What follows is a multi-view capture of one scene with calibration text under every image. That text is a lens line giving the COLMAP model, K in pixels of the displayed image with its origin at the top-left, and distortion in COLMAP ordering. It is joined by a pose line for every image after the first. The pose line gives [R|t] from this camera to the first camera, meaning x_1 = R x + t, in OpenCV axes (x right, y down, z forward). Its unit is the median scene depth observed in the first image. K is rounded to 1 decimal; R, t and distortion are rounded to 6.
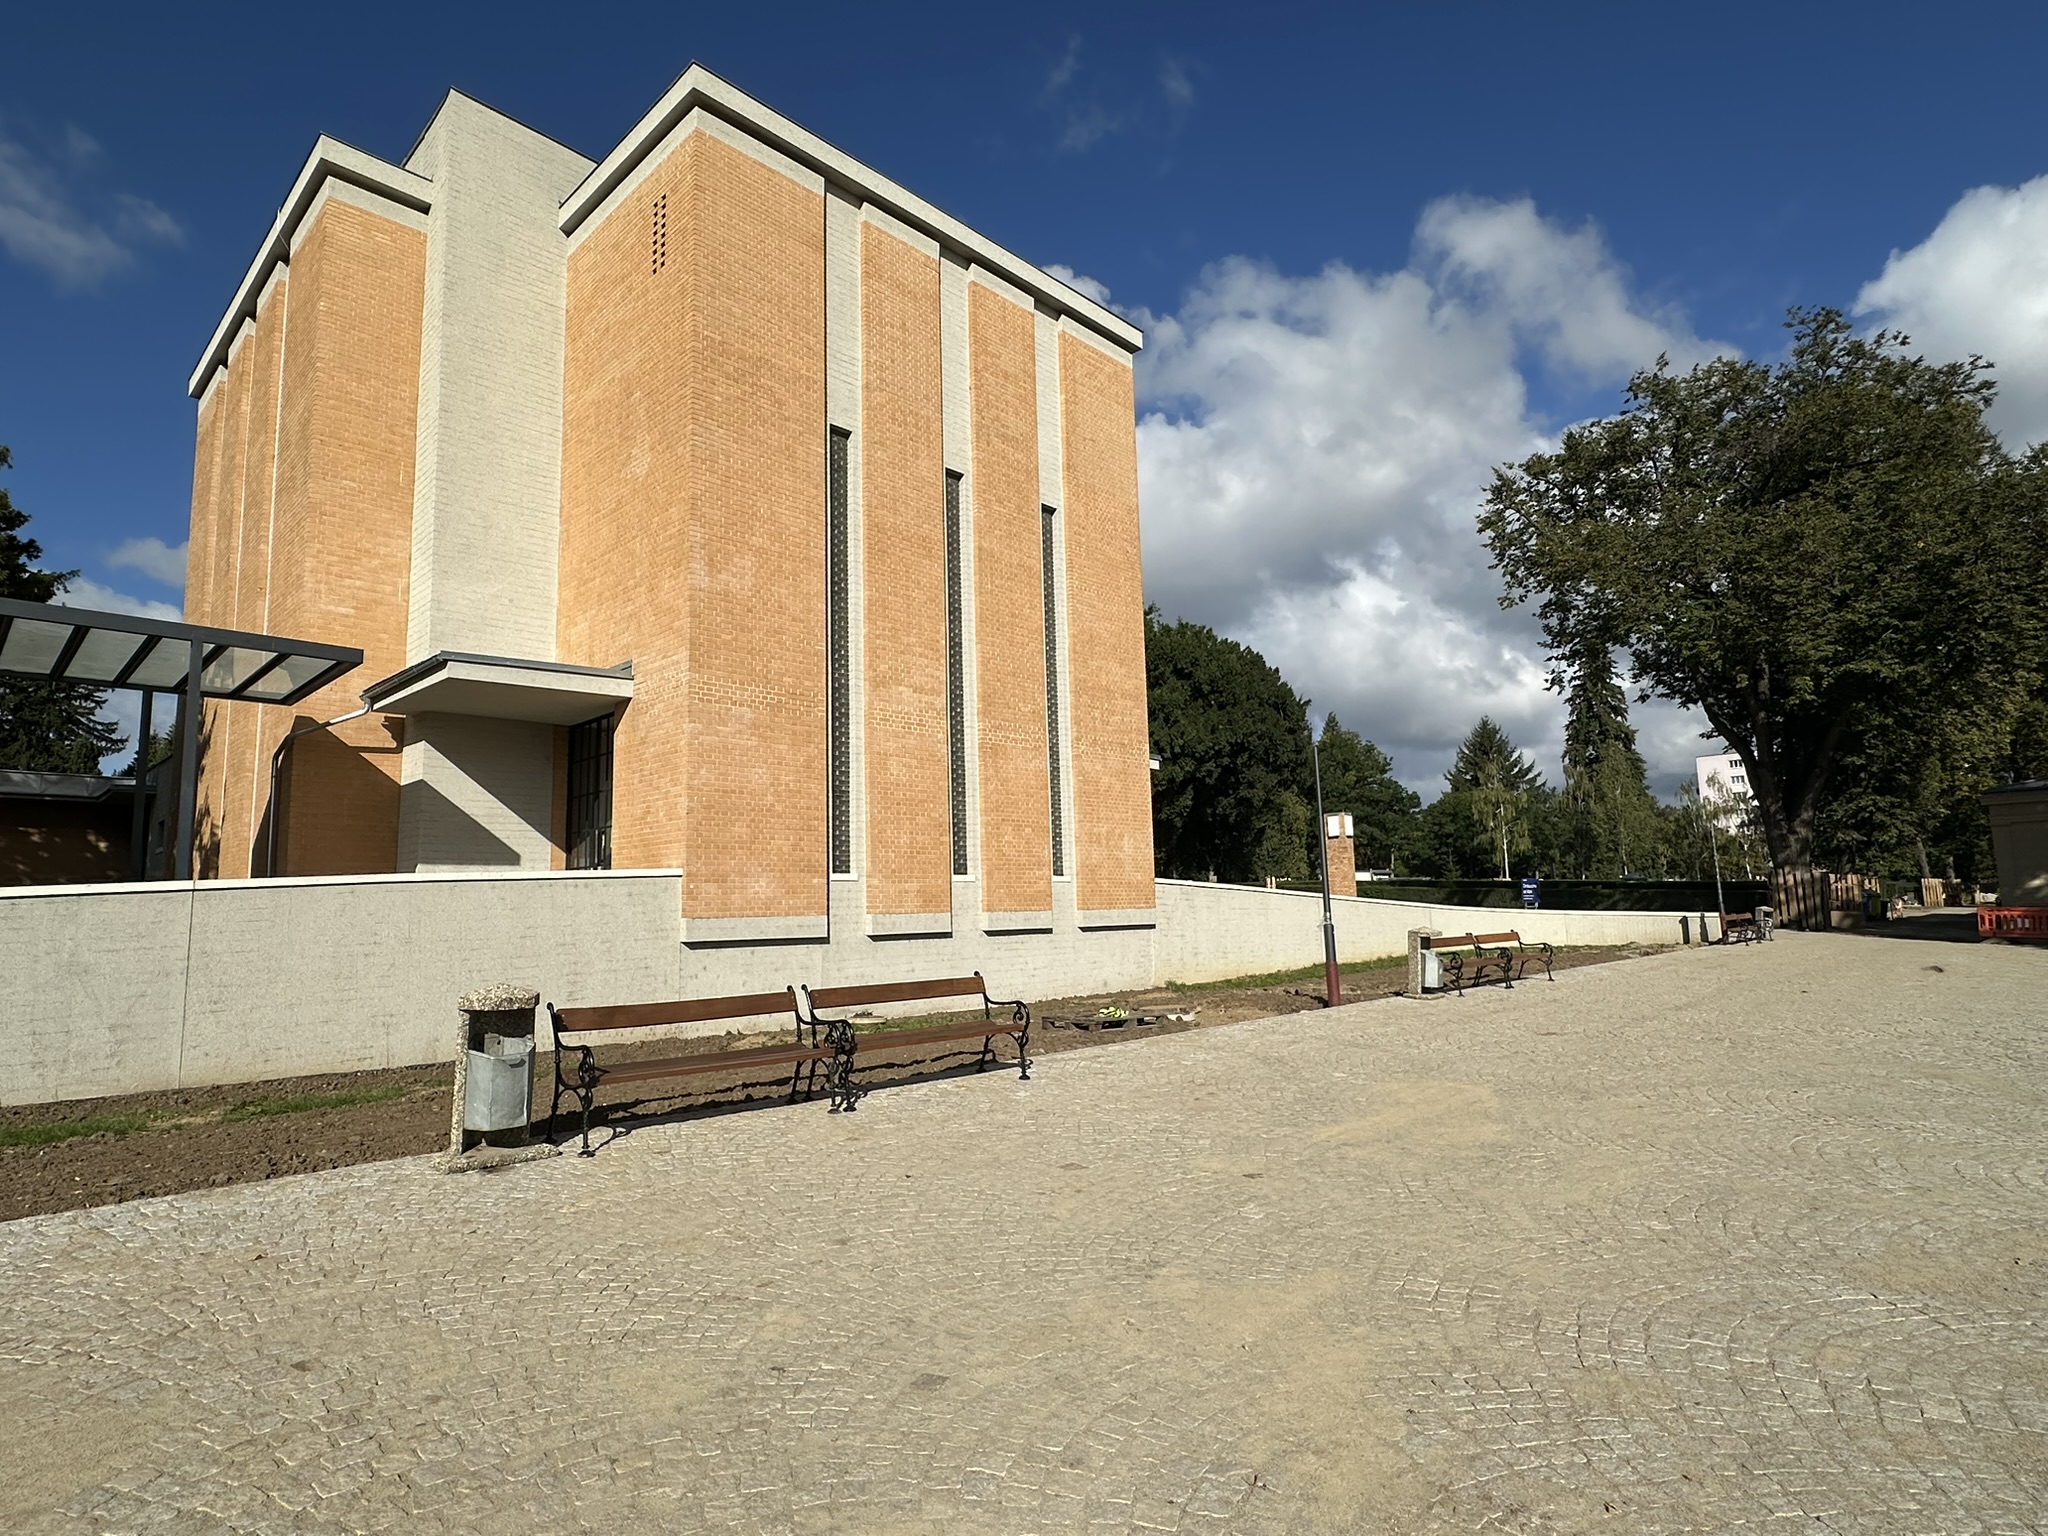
lens RADIAL K [[1075.9, 0, 1032.4], [0, 1075.9, 776.7], [0, 0, 1]] dist [0.003305, -0.000085]
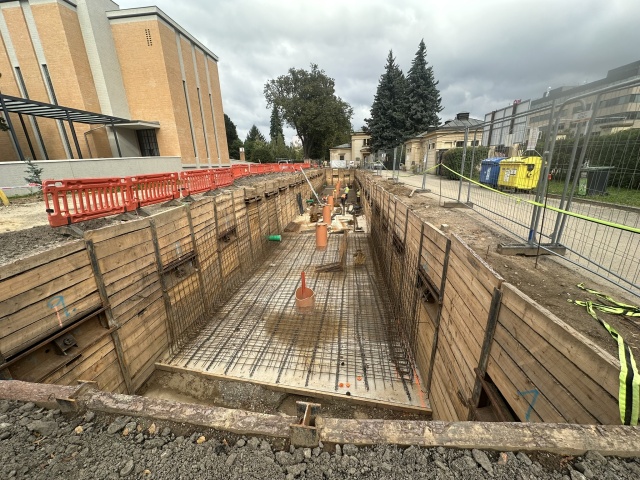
lens RADIAL K [[259.5, 0, 320.3], [0, 259.5, 240.5], [0, 0, 1]] dist [-0.001365, 0.000198]
pose [[0.787052, -0.184056, 0.588790, -0.294667], [-0.055062, 0.929683, 0.364222, -0.031348], [-0.614425, -0.319081, 0.721574, -0.394238]]
